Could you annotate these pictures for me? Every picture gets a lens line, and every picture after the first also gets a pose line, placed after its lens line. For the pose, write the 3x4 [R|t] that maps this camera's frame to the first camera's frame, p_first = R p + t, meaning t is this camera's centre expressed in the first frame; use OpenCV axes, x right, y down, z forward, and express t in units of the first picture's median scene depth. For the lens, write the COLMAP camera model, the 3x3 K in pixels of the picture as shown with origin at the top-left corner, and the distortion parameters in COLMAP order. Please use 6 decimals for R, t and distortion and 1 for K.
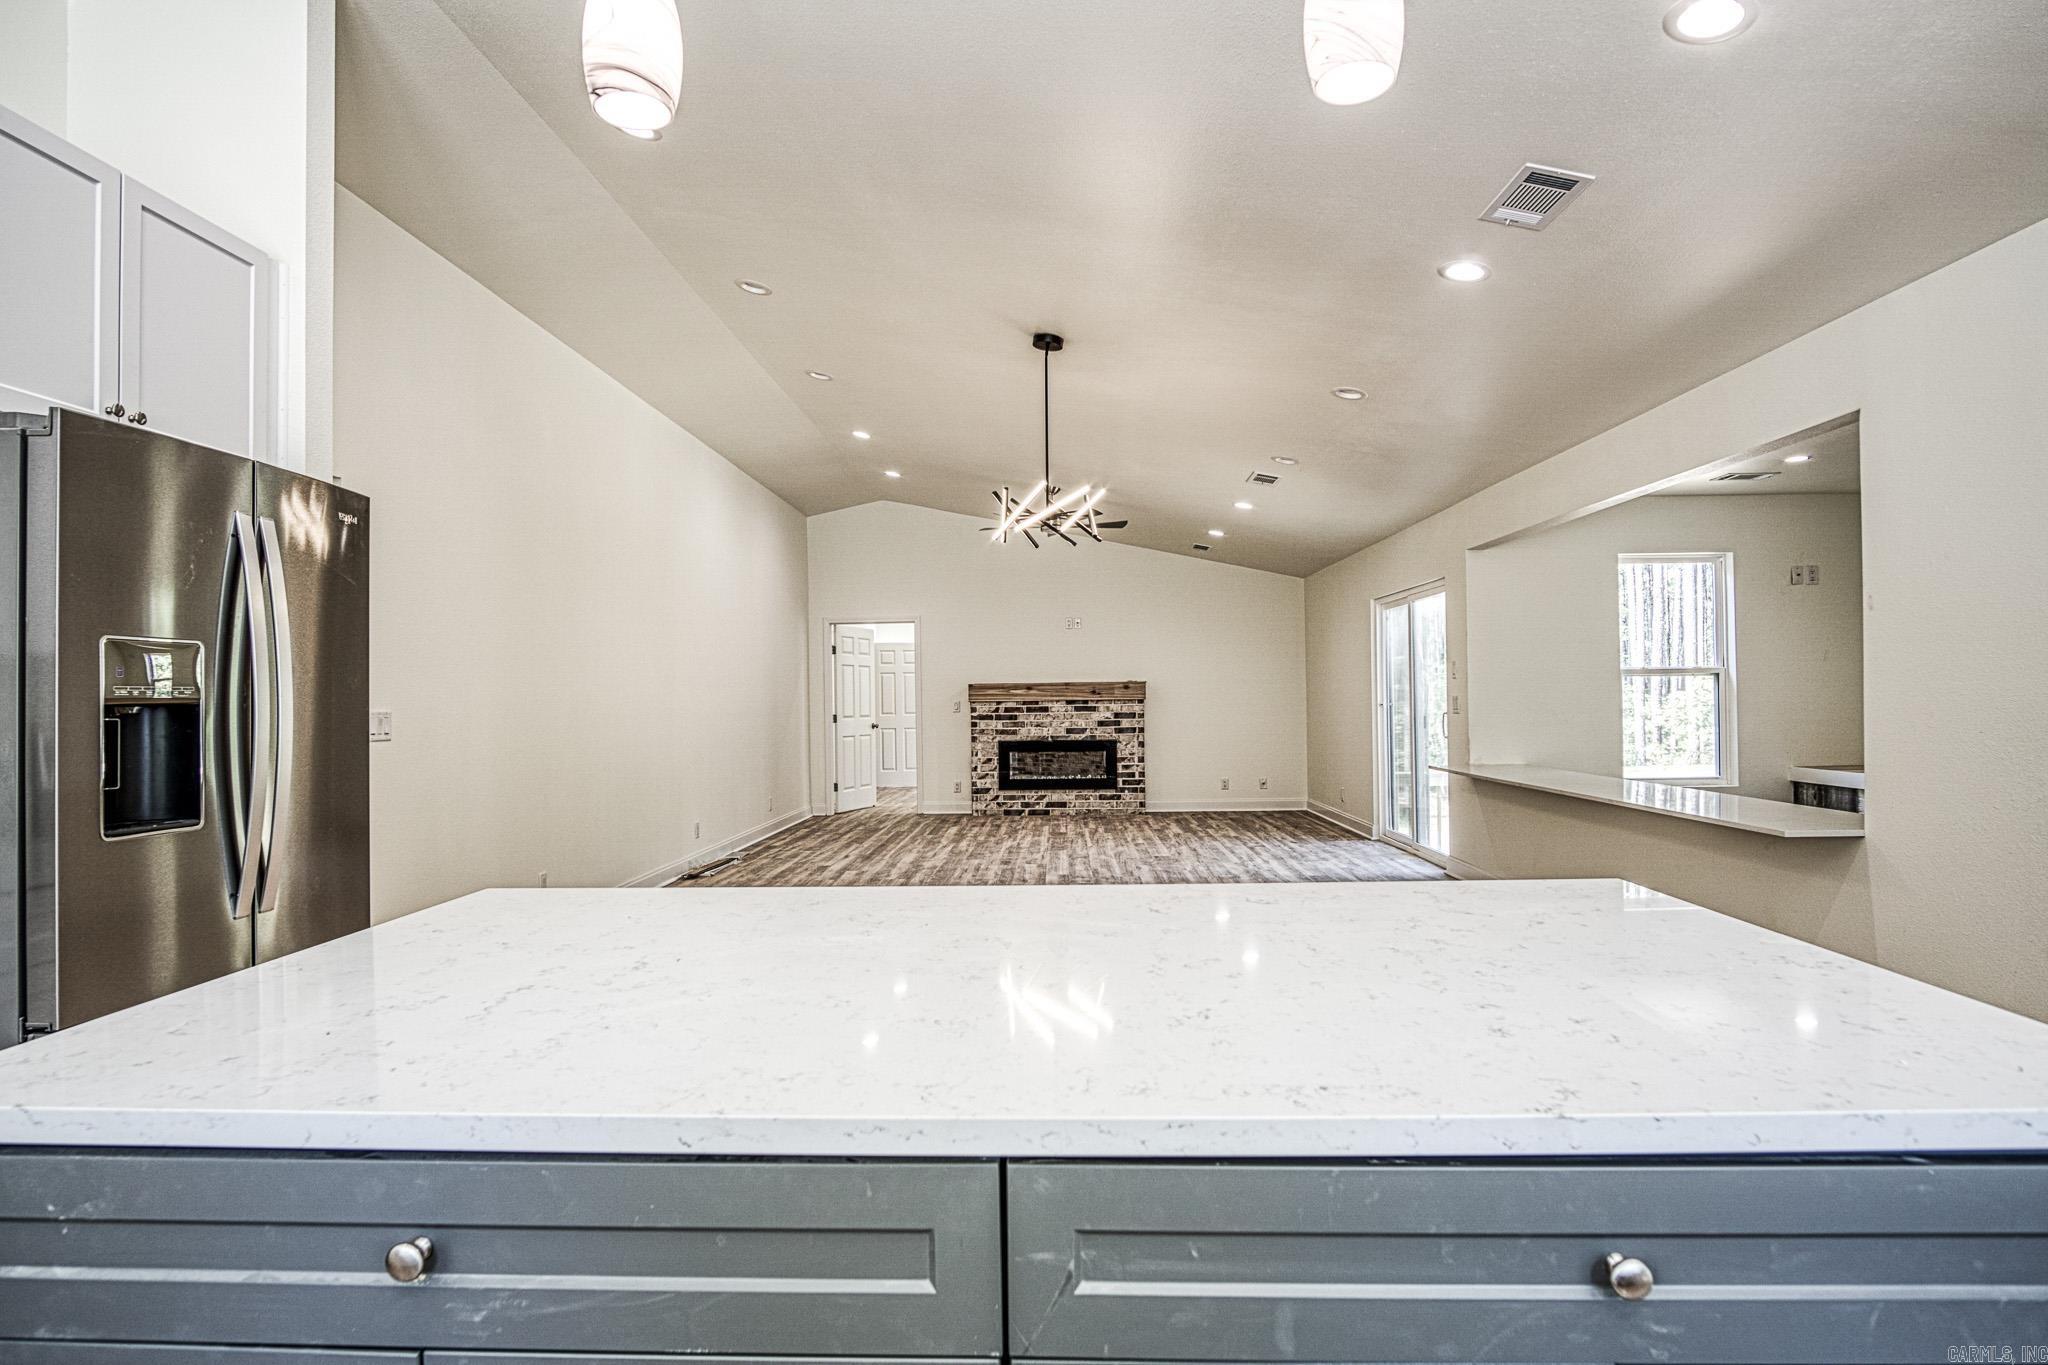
lens RADIAL K [[1096.7, 0, 1013.0], [0, 1096.7, 682.6], [0, 0, 1]] dist [-0.031434, 0.003609]
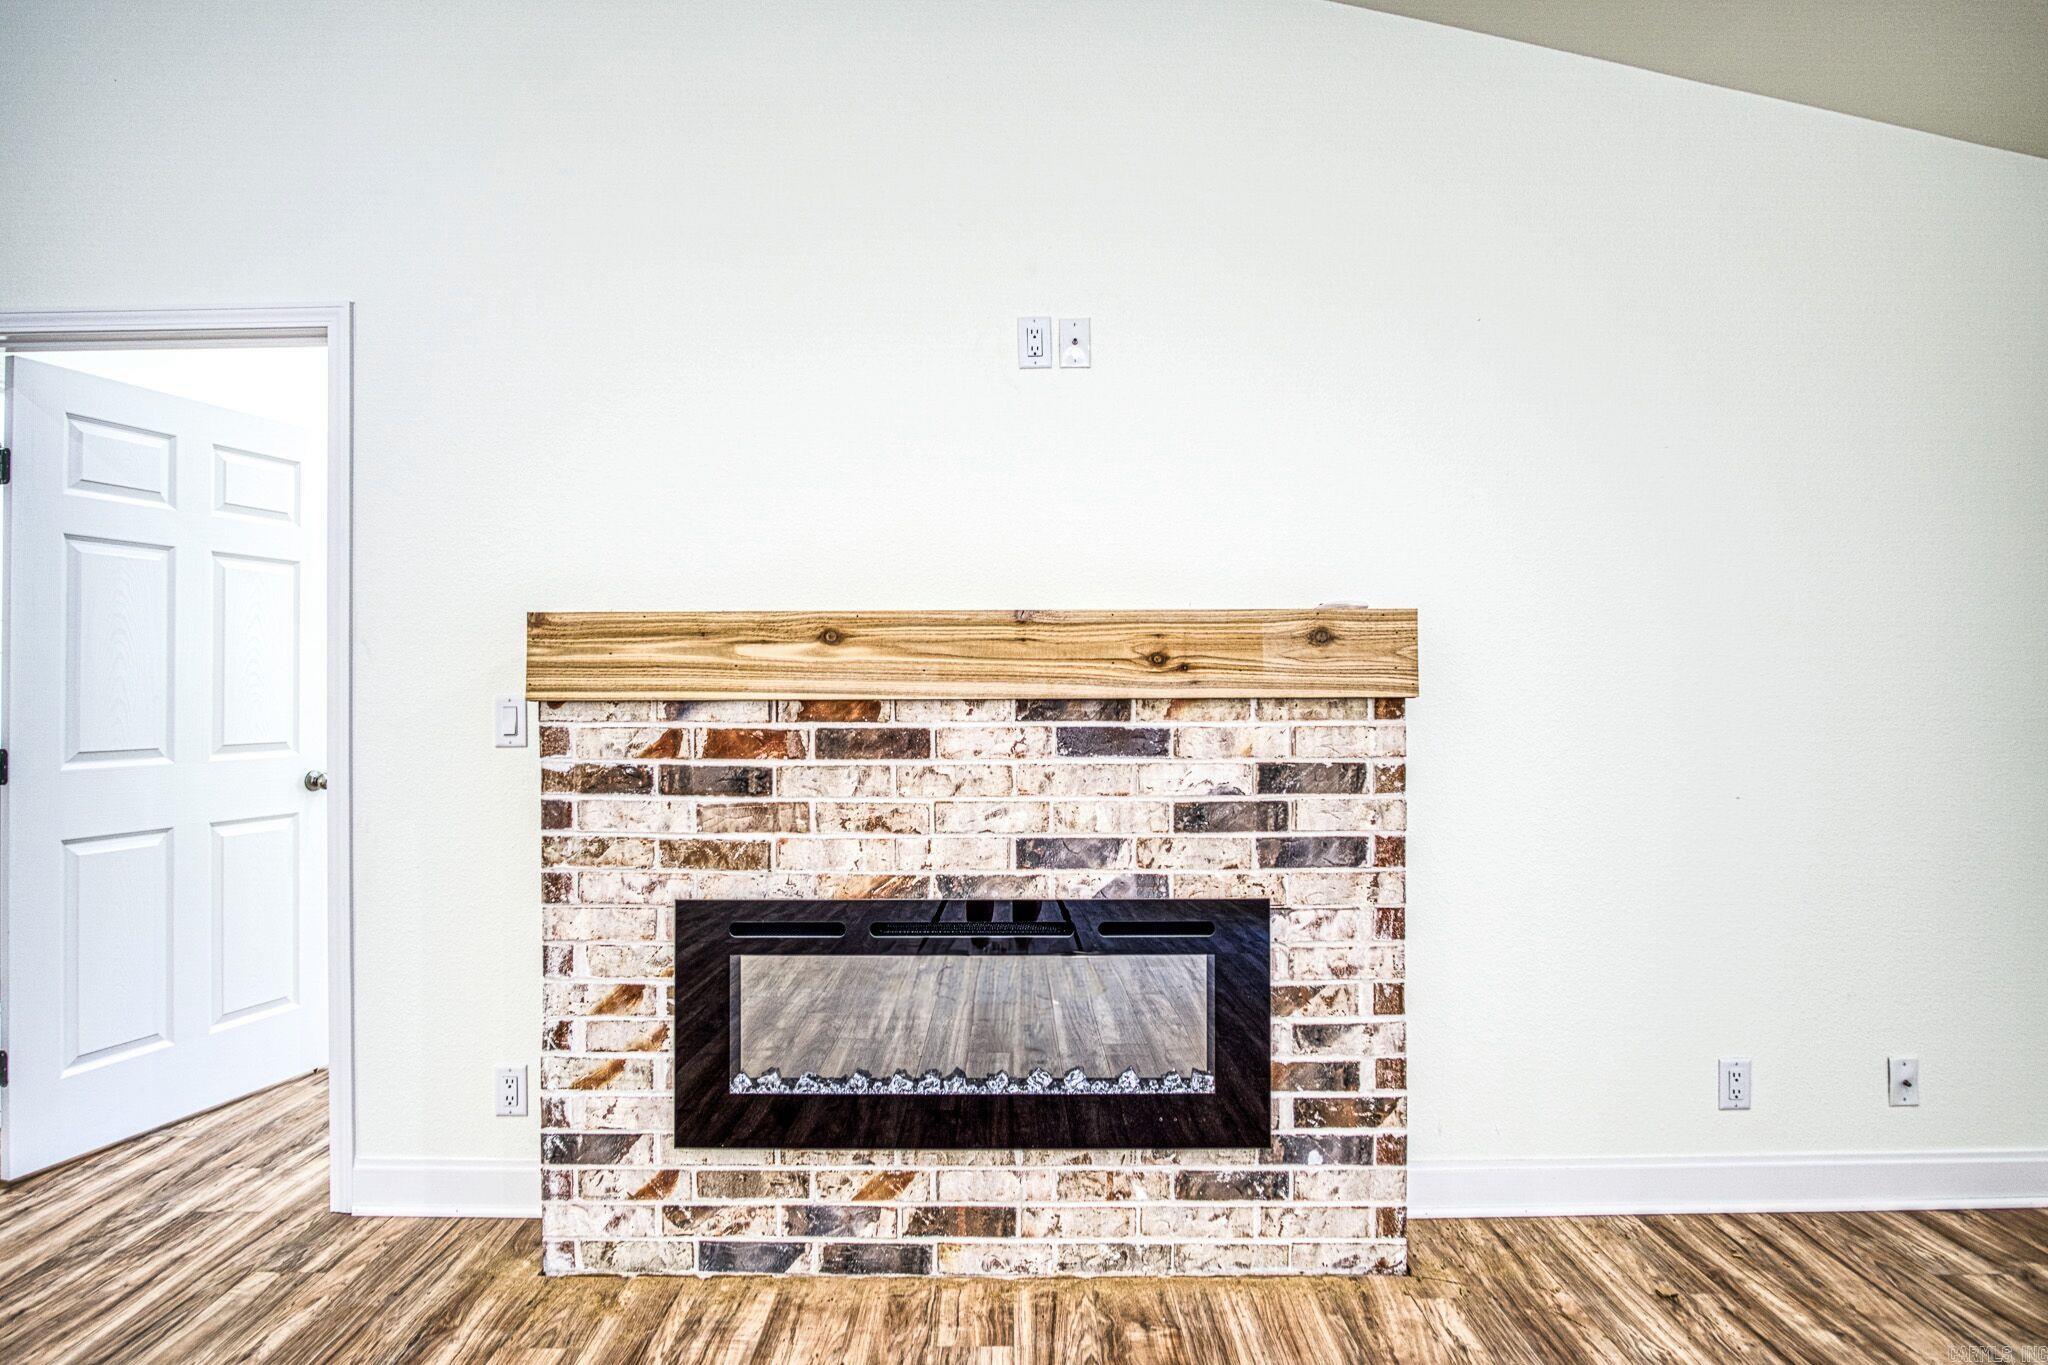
lens RADIAL K [[1096.7, 0, 1029.6], [0, 1096.7, 685.7], [0, 0, 1]] dist [-0.031434, 0.003609]
pose [[0.999608, 0.011428, 0.025577, 0.045348], [-0.011727, 0.999864, 0.011577, 0.011467], [-0.025441, -0.011872, 0.999606, 0.802562]]
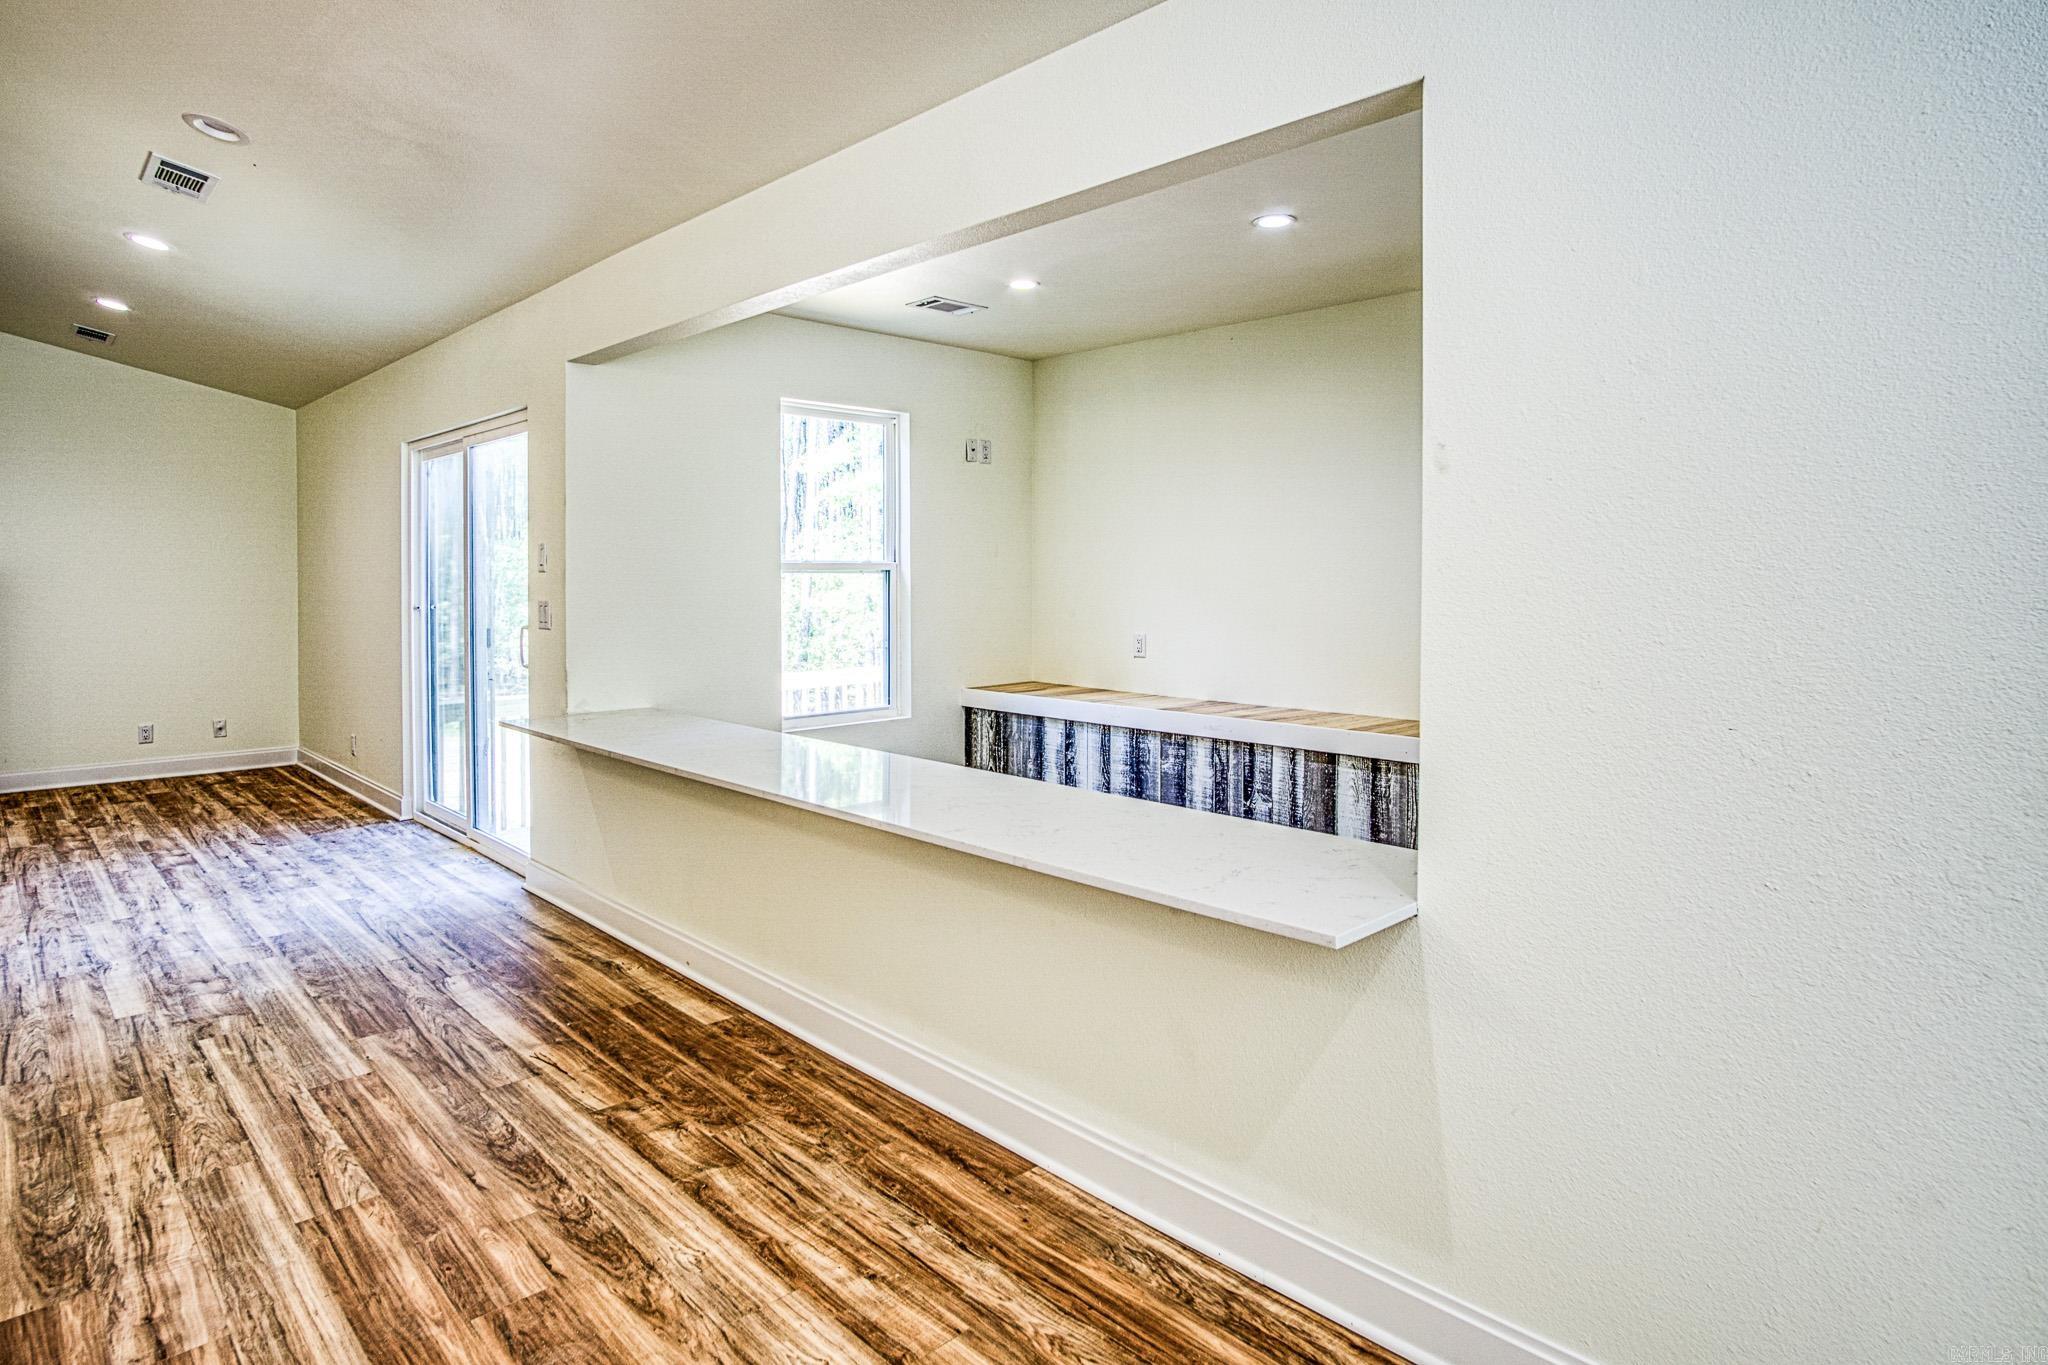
lens RADIAL K [[1096.7, 0, 995.0], [0, 1096.7, 586.9], [0, 0, 1]] dist [-0.031434, 0.003609]
pose [[0.690594, 0.001625, 0.723240, 0.089001], [-0.017026, 0.999757, 0.014011, -0.005614], [-0.723042, -0.021989, 0.690454, 0.254836]]
